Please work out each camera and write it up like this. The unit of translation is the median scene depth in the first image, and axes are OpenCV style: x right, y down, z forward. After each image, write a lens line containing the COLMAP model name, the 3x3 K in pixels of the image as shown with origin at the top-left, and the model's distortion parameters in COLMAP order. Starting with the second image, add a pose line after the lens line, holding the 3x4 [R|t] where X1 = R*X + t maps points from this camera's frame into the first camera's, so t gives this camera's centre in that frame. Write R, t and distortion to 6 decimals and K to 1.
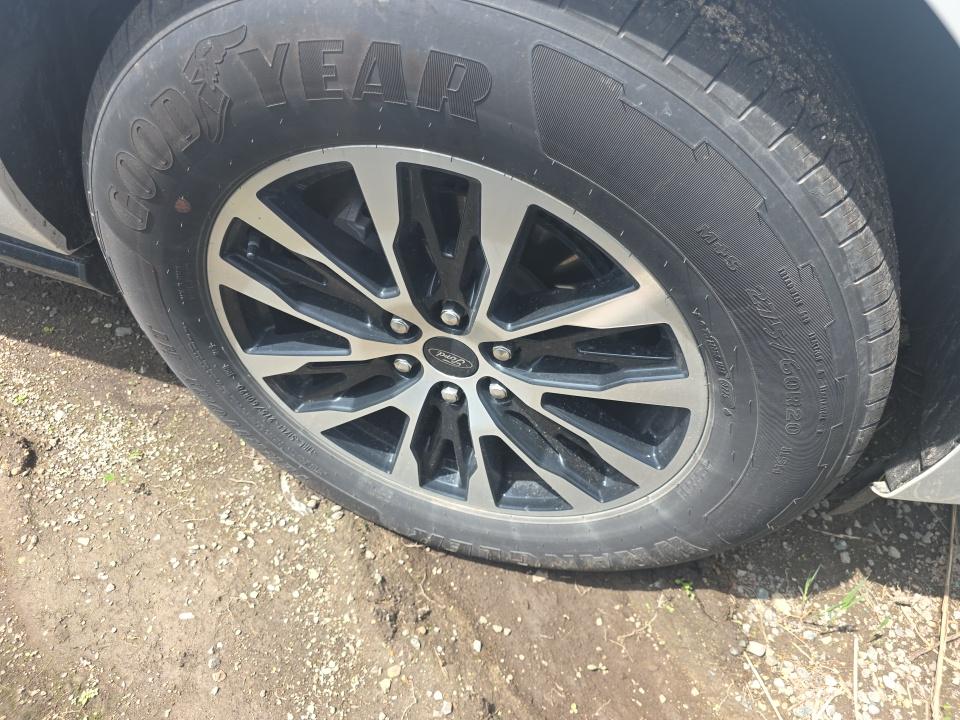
lens RADIAL K [[664.5, 0, 479.1], [0, 664.5, 363.9], [0, 0, 1]] dist [0.031908, -0.025055]
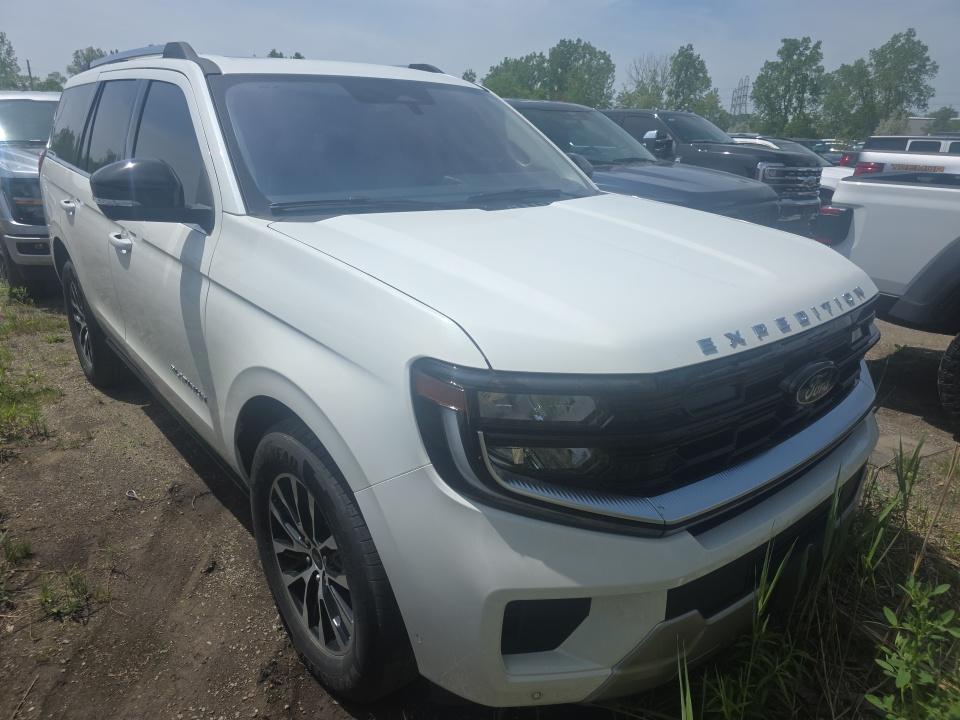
lens RADIAL K [[664.5, 0, 474.4], [0, 664.5, 362.3], [0, 0, 1]] dist [0.031908, -0.025055]
pose [[0.840701, 0.155394, -0.518724, 1.667196], [-0.403570, 0.818508, -0.408871, 0.175955], [0.361044, 0.553080, 0.750833, -1.162615]]
